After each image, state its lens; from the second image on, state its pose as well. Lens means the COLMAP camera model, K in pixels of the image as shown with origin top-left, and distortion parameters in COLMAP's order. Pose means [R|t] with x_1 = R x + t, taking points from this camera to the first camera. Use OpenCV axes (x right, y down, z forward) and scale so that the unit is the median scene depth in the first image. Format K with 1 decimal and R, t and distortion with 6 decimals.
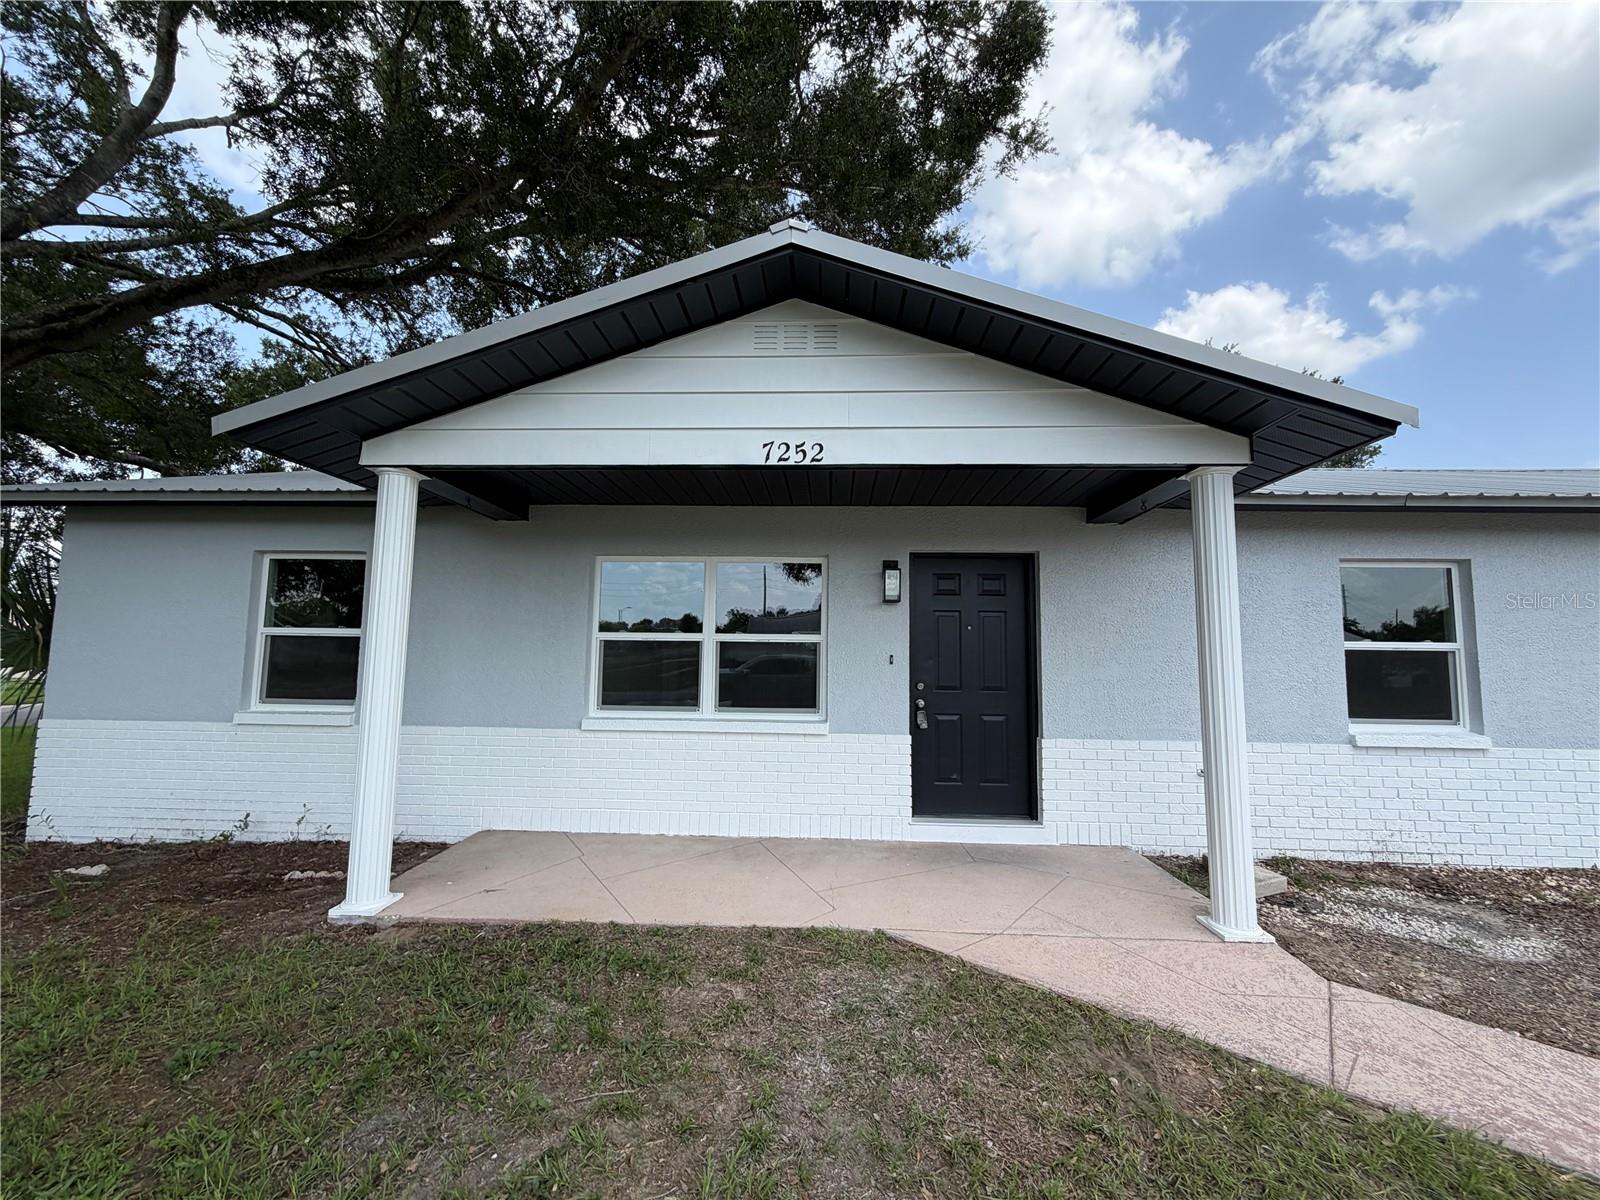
lens RADIAL K [[637.7, 0, 796.4], [0, 637.7, 600.0], [0, 0, 1]] dist [0.000394, -0.000364]
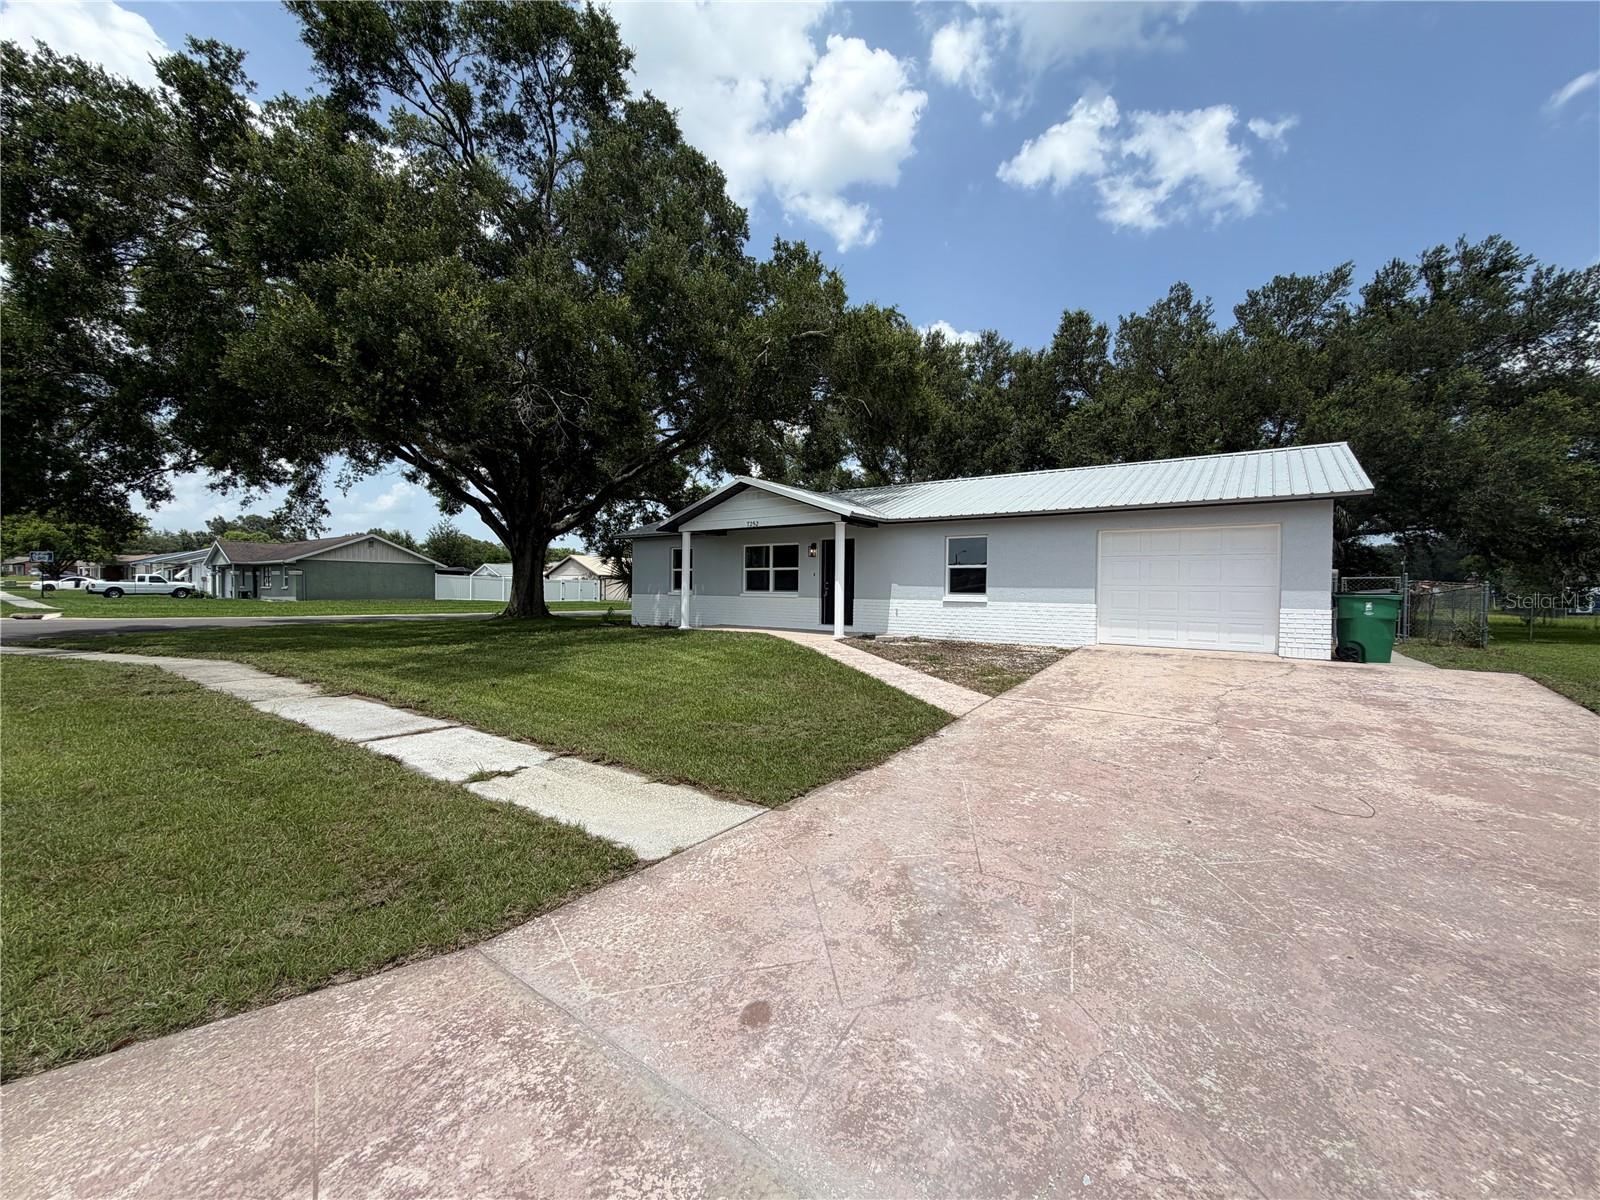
lens RADIAL K [[637.7, 0, 796.4], [0, 637.7, 600.0], [0, 0, 1]] dist [0.000394, -0.000364]
pose [[0.826175, 0.003756, -0.563401, 1.859588], [0.052579, 0.995100, 0.083736, -0.050840], [0.560954, -0.098804, 0.821930, -1.660944]]
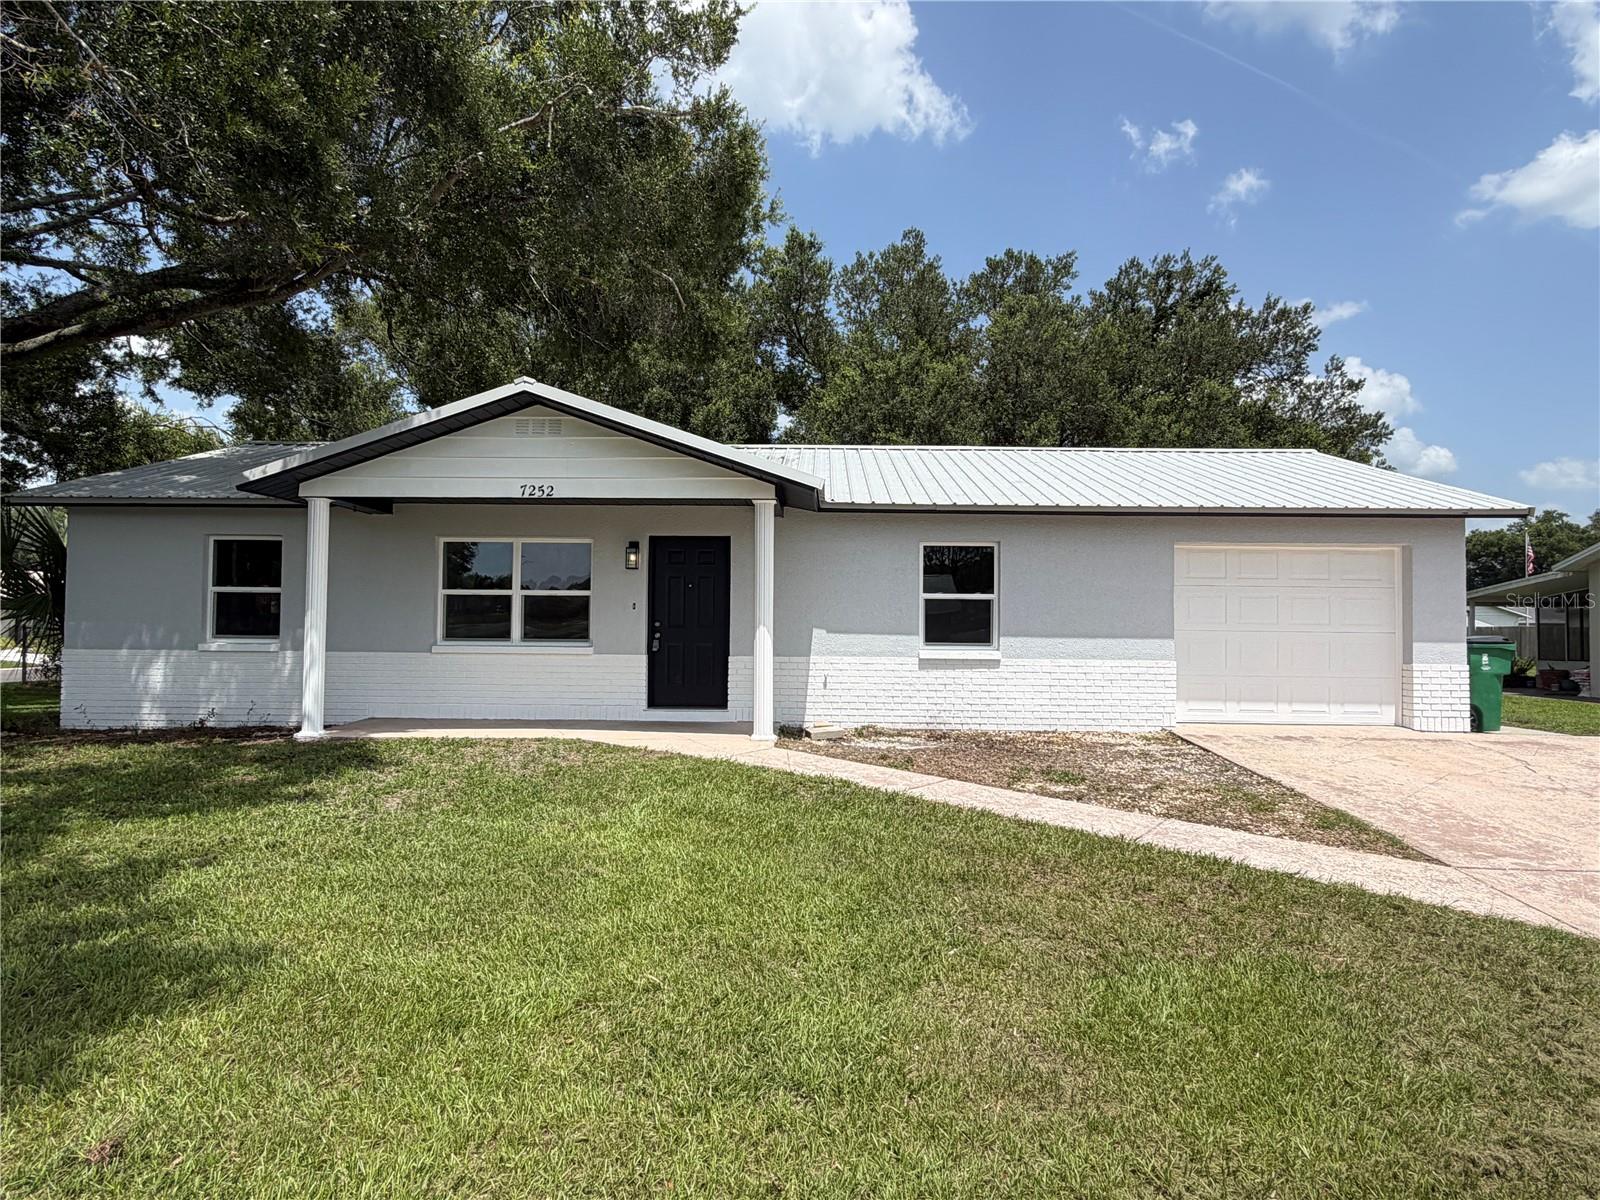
lens RADIAL K [[928.9, 0, 800.0], [0, 928.9, 600.0], [0, 0, 1]] dist [0.004250, 0.001080]
pose [[0.999823, -0.004315, 0.018324, 0.507319], [0.003240, 0.998295, 0.058281, -0.050421], [-0.018544, -0.058212, 0.998132, -1.235477]]
